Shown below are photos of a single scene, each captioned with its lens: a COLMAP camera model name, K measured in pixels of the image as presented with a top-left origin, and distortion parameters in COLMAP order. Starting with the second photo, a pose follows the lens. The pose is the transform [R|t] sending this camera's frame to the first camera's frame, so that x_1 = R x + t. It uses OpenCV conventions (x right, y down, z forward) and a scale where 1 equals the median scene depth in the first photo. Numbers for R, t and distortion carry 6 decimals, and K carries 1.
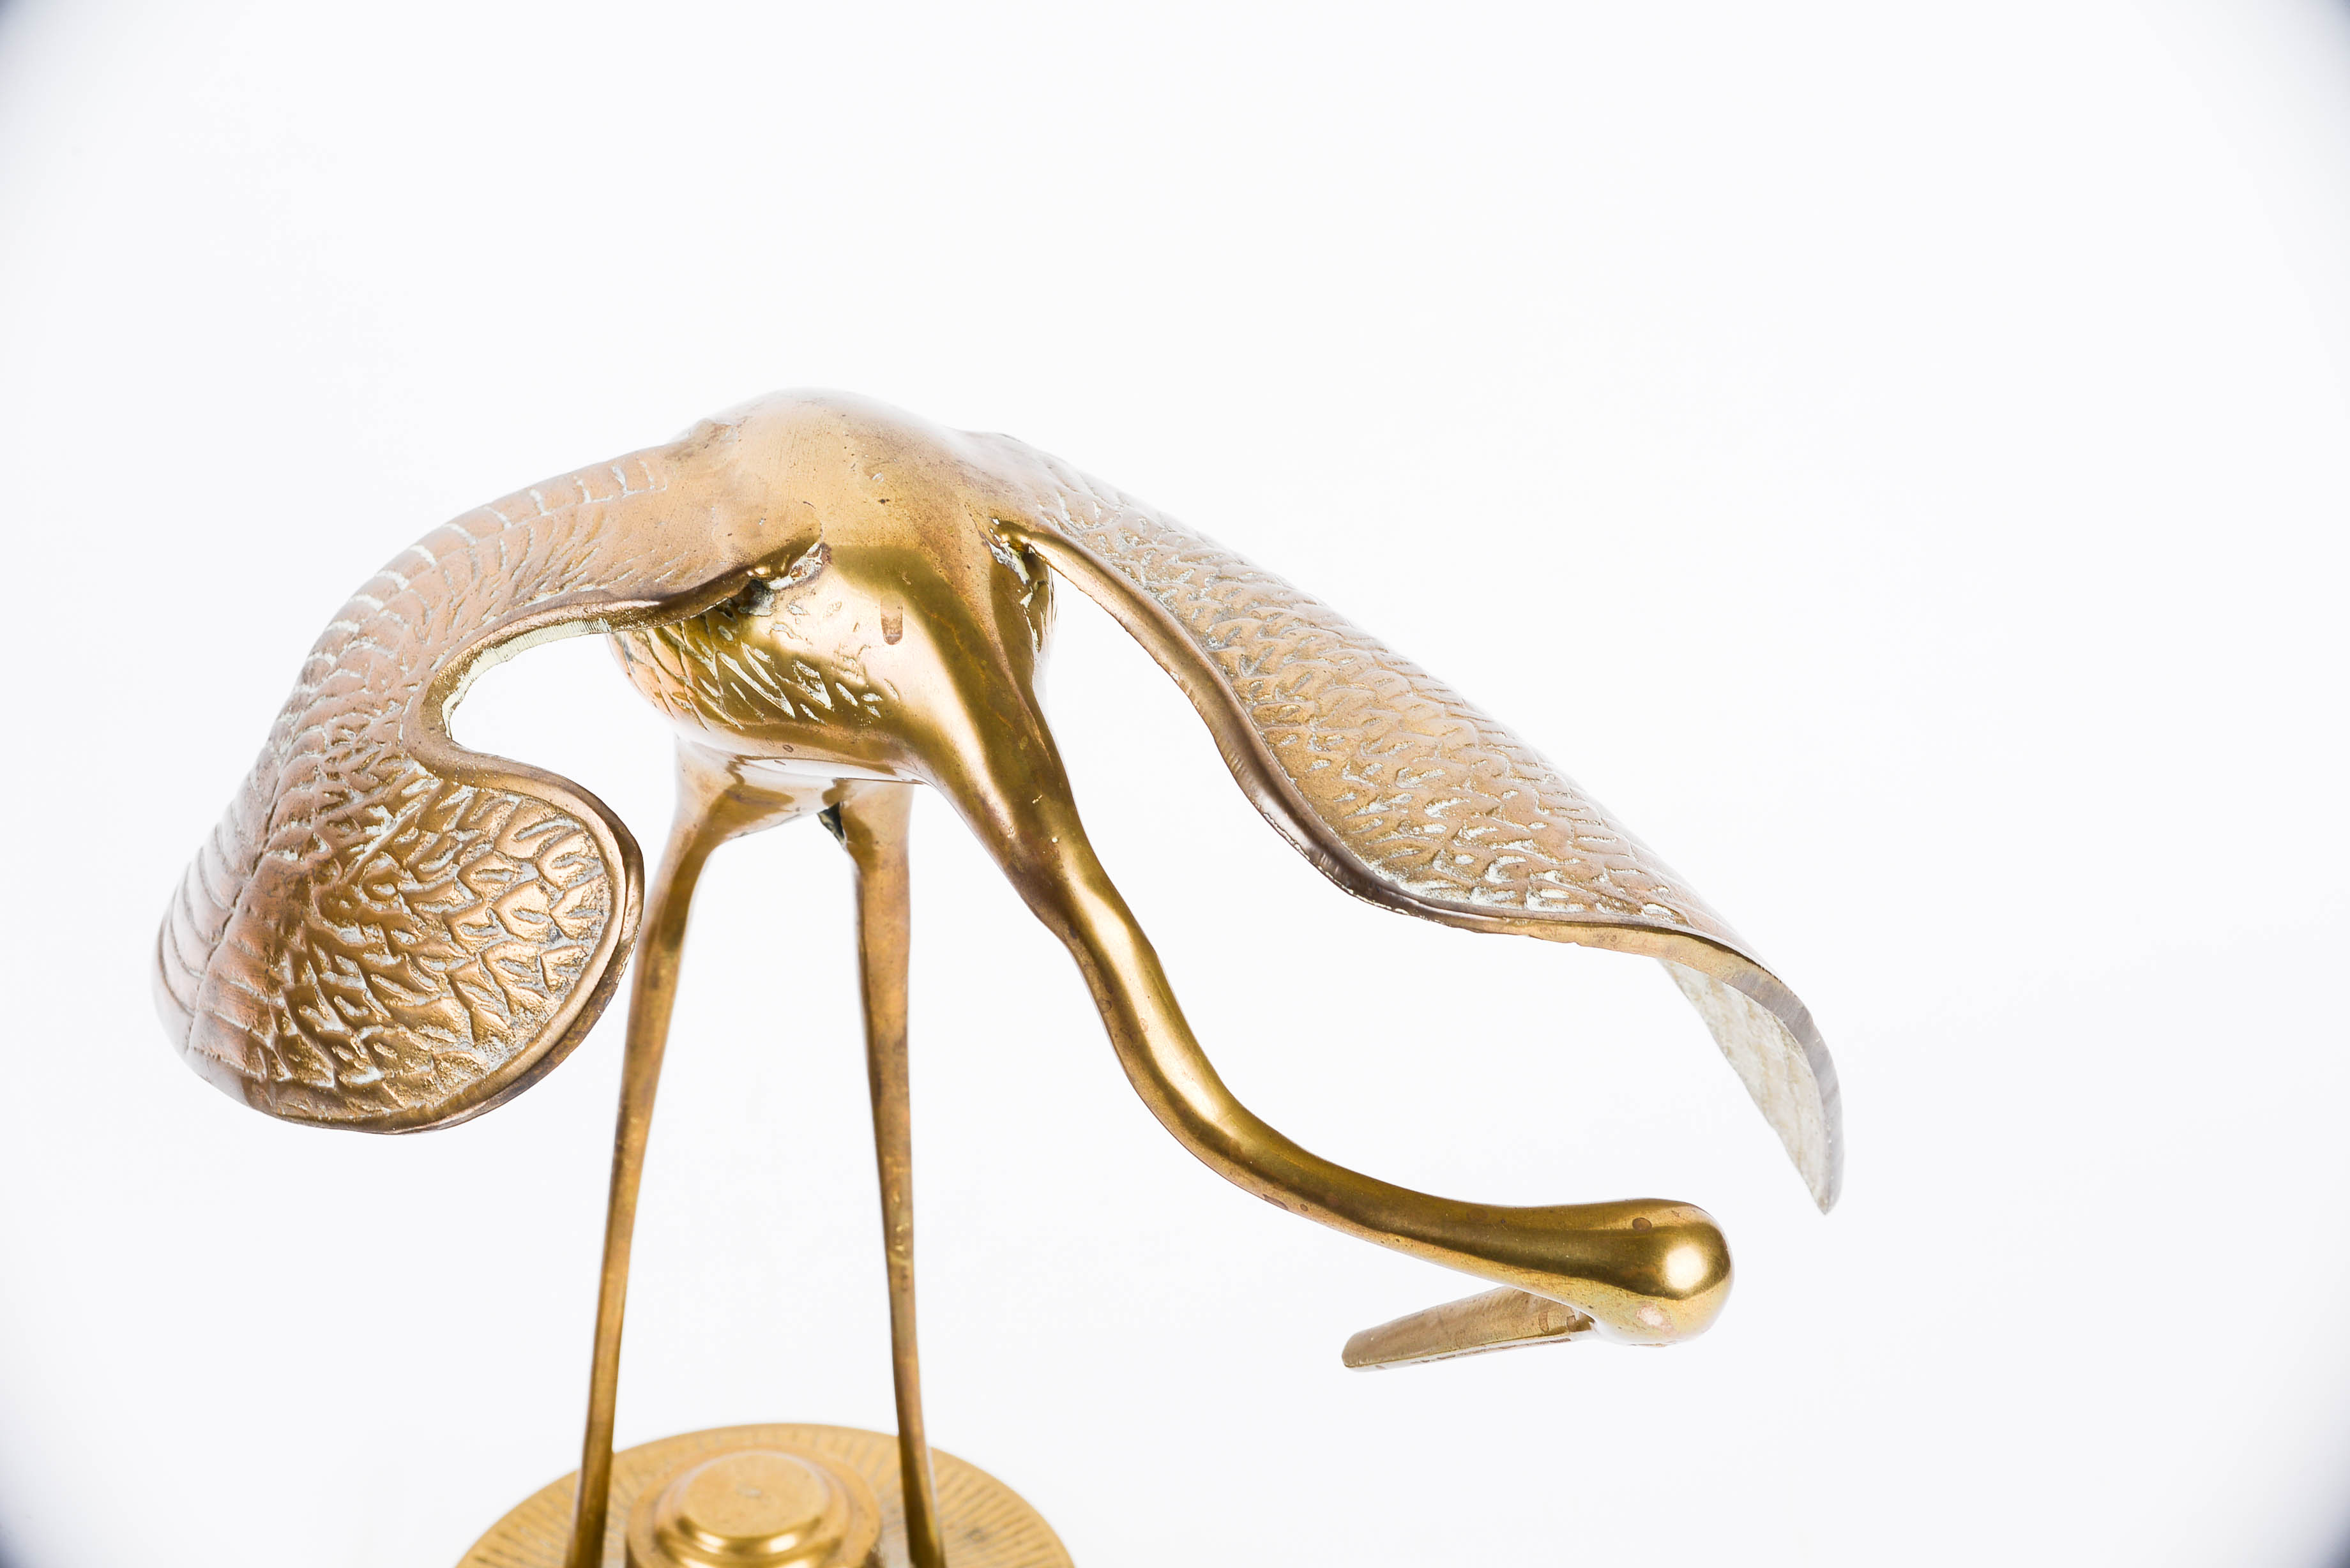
lens RADIAL K [[3574.2, 0, 1175.0], [0, 3574.2, 784.0], [0, 0, 1]] dist [-0.000484, 0.110187]
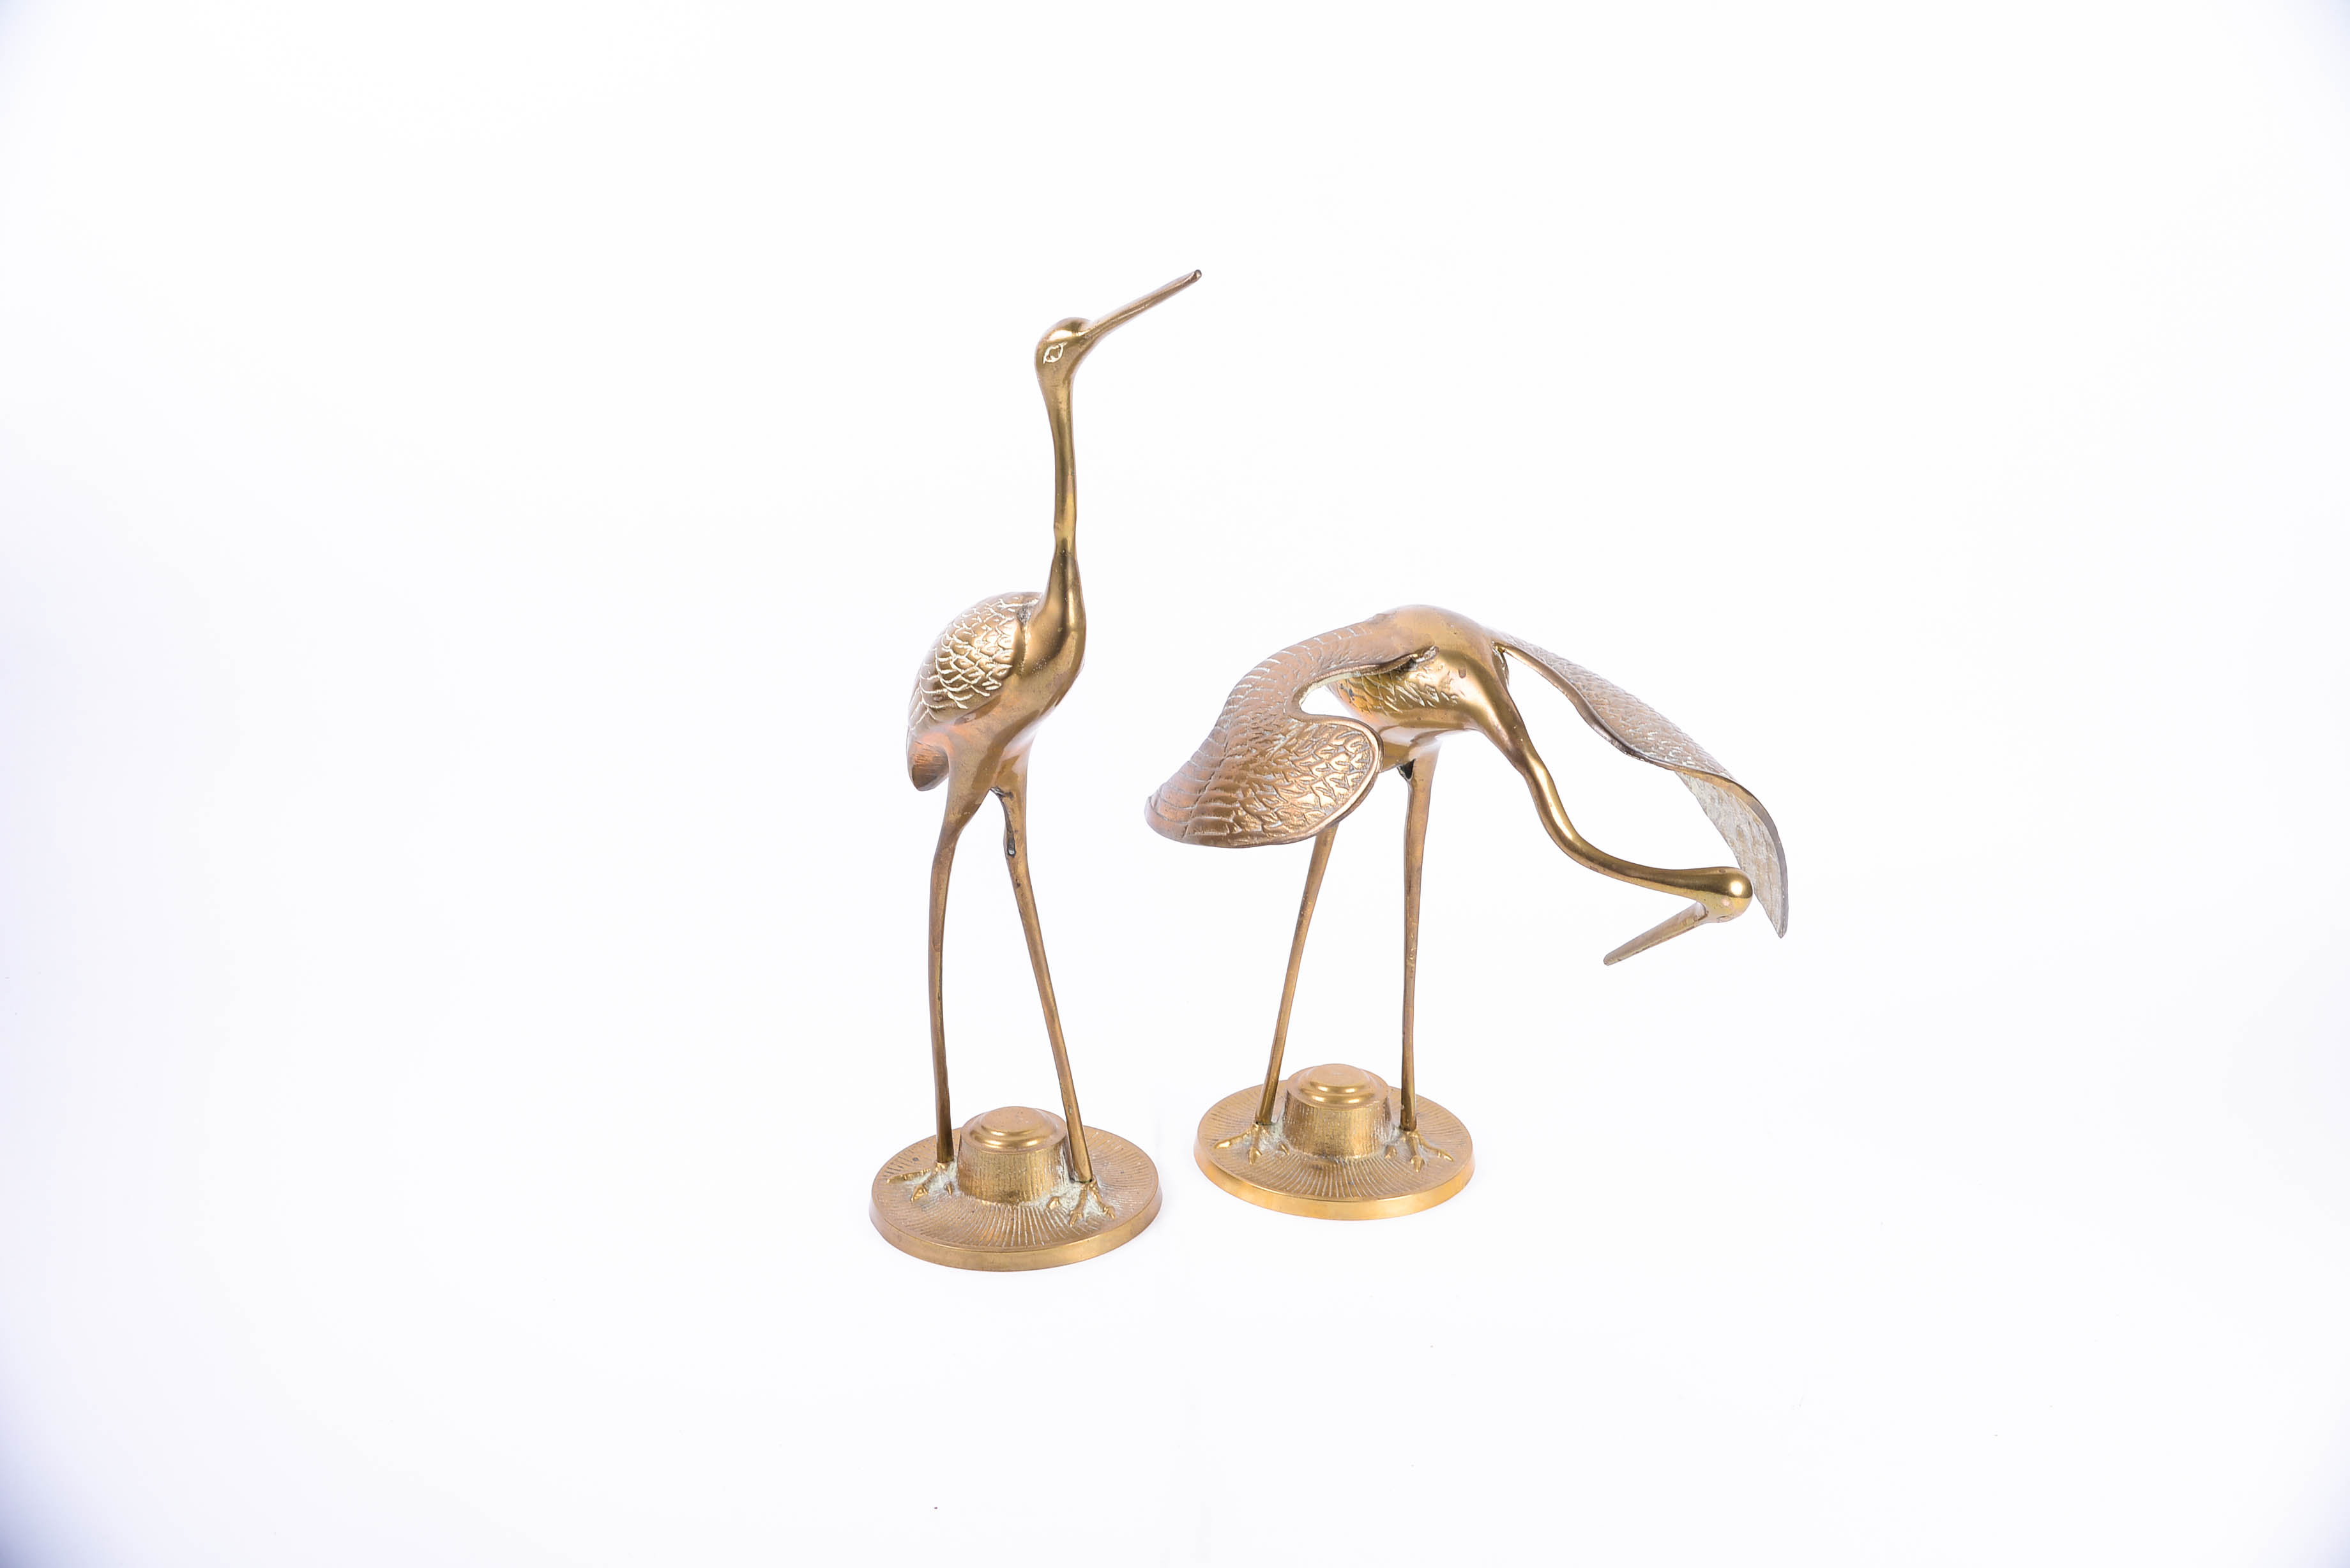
lens RADIAL K [[2533.9, 0, 1175.0], [0, 2533.9, 784.0], [0, 0, 1]] dist [0.013192, 0.005626]
pose [[0.998673, 0.022260, -0.046448, -0.211340], [-0.027911, 0.991789, -0.124803, 0.306349], [0.043289, 0.125934, 0.991094, -1.038584]]
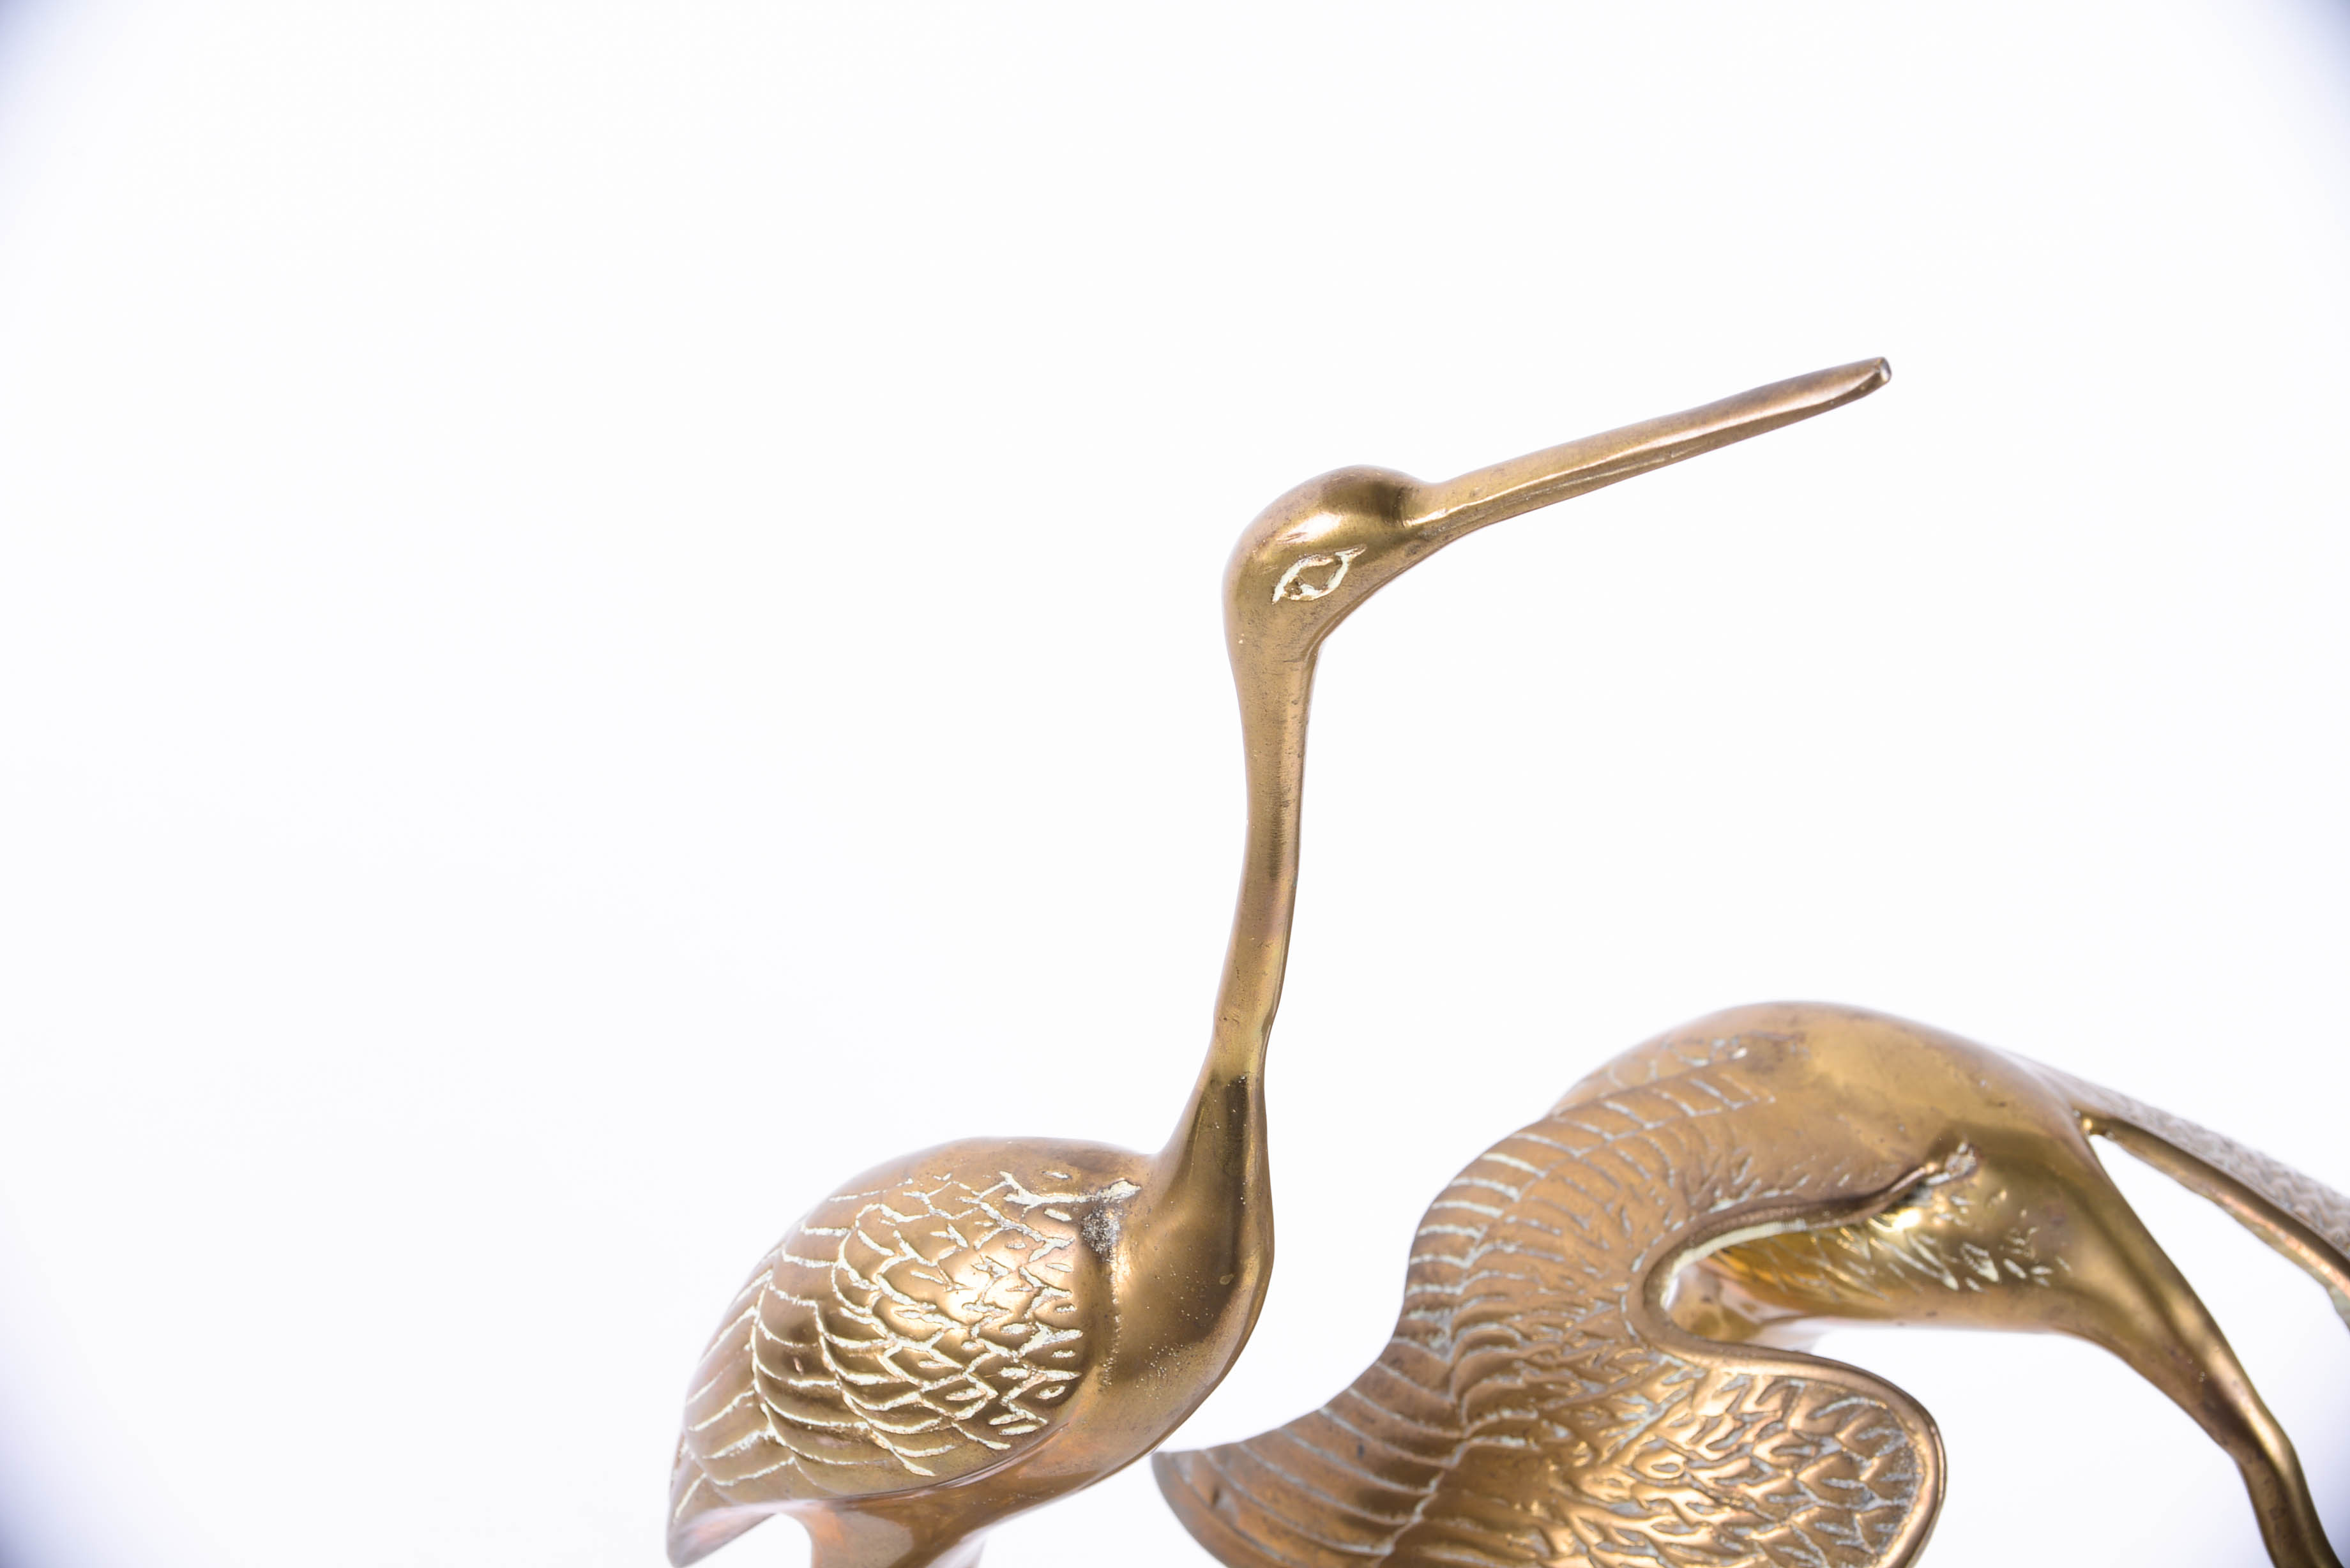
lens RADIAL K [[3440.0, 0, 1175.0], [0, 3440.0, 784.0], [0, 0, 1]] dist [0.038896, 0.019576]
pose [[0.971282, -0.049748, 0.232671, -0.624602], [0.073209, 0.992942, -0.093304, -0.098564], [-0.226388, 0.107658, 0.968069, -0.085028]]
